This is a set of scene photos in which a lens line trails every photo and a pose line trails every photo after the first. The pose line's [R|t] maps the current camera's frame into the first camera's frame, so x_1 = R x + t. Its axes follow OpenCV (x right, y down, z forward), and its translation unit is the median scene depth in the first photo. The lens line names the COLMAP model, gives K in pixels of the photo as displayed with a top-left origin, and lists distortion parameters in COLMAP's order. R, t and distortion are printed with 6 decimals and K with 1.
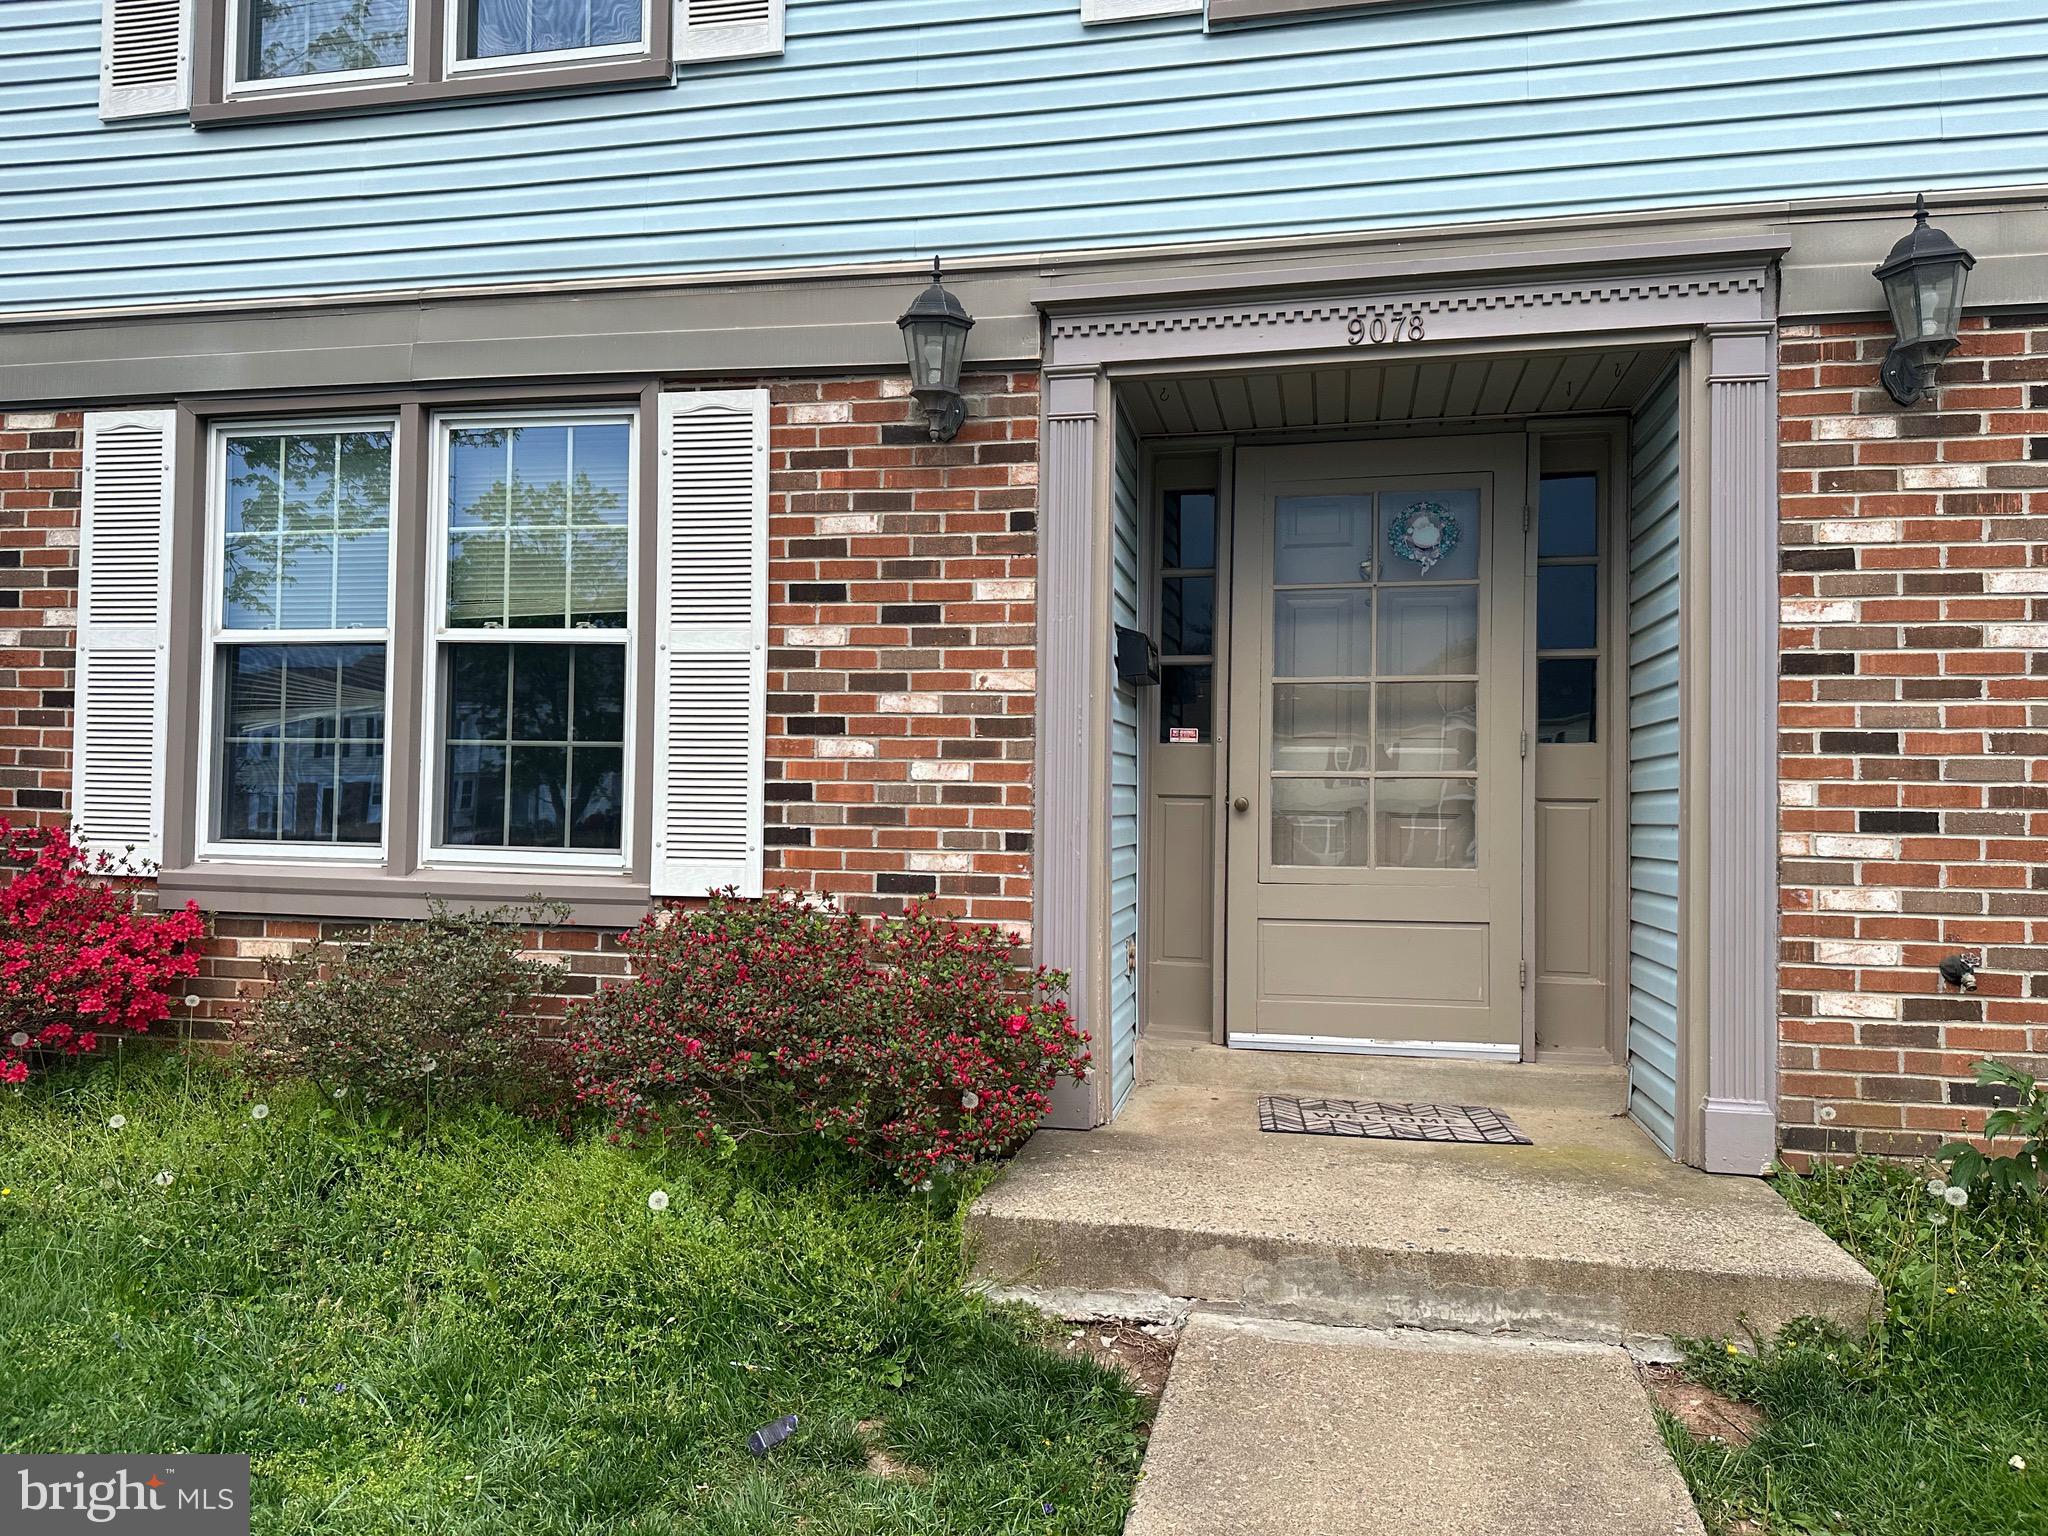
lens RADIAL K [[1396.3, 0, 1001.2], [0, 1396.3, 748.2], [0, 0, 1]] dist [0.146287, -0.223478]
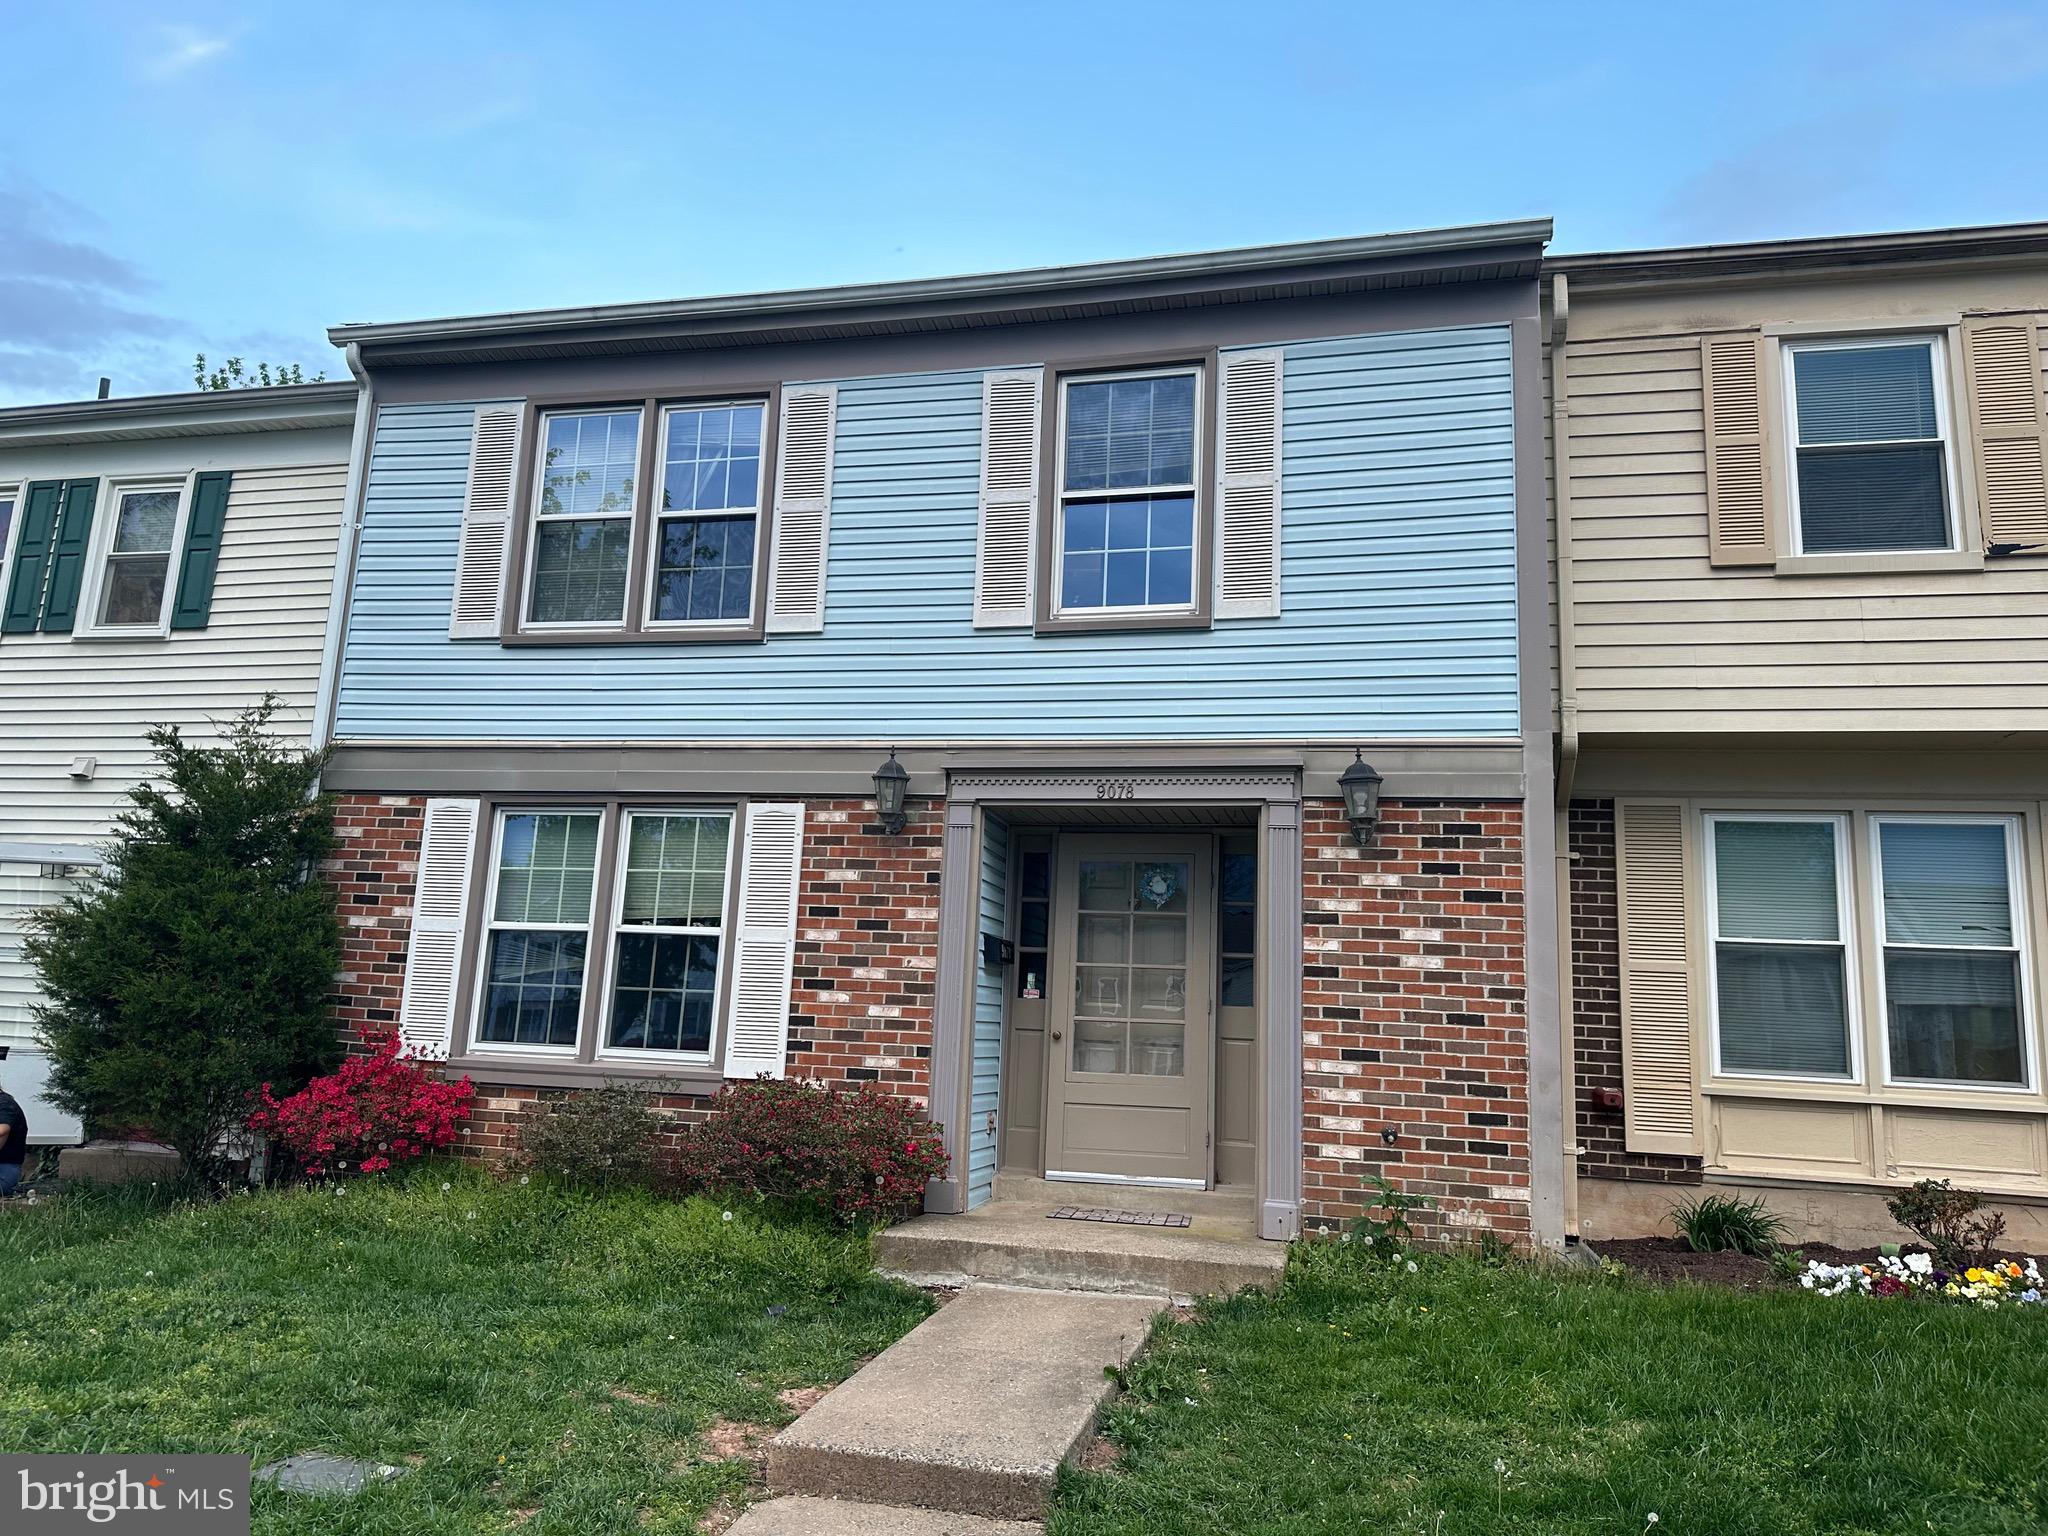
lens RADIAL K [[1396.3, 0, 1001.2], [0, 1396.3, 748.2], [0, 0, 1]] dist [0.146287, -0.223478]
pose [[0.999167, 0.024882, -0.032348, 0.160564], [-0.029829, 0.986212, -0.162773, -0.029048], [0.027852, 0.163603, 0.986133, -0.872693]]
